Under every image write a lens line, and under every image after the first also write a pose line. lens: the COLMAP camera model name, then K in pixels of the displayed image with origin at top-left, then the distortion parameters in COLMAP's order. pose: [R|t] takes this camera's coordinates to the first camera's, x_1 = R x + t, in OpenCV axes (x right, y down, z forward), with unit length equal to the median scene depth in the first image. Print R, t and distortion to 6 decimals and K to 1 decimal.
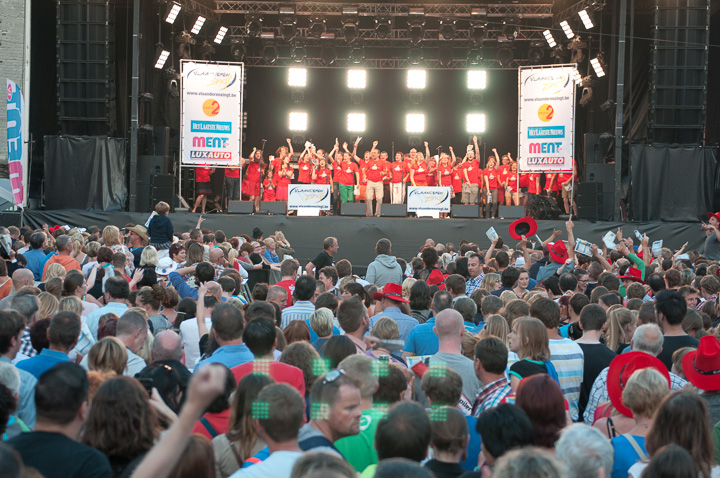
lens RADIAL K [[1564.7, 0, 363.7], [0, 1564.7, 237.9], [0, 0, 1]] dist [0.065472, 0.000000]
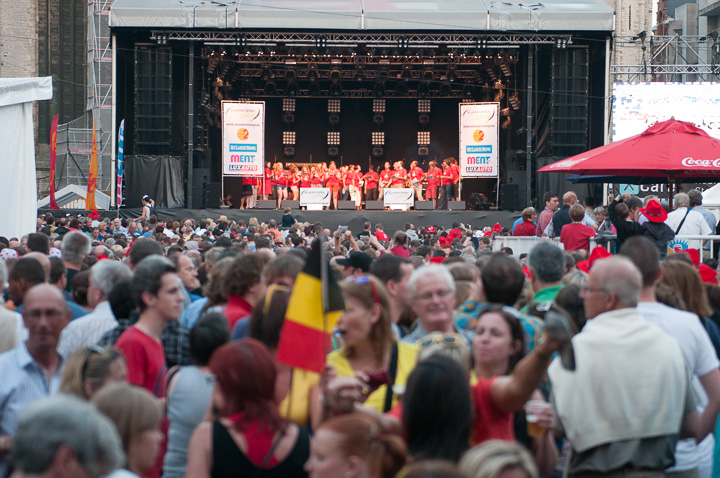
lens RADIAL K [[2221.3, 0, 359.2], [0, 2221.3, 242.9], [0, 0, 1]] dist [-0.430978, 0.000000]
pose [[0.996815, -0.014283, 0.078458, -0.151867], [0.013976, 0.999892, 0.004468, 0.007373], [-0.078513, -0.003357, 0.996907, -1.004367]]
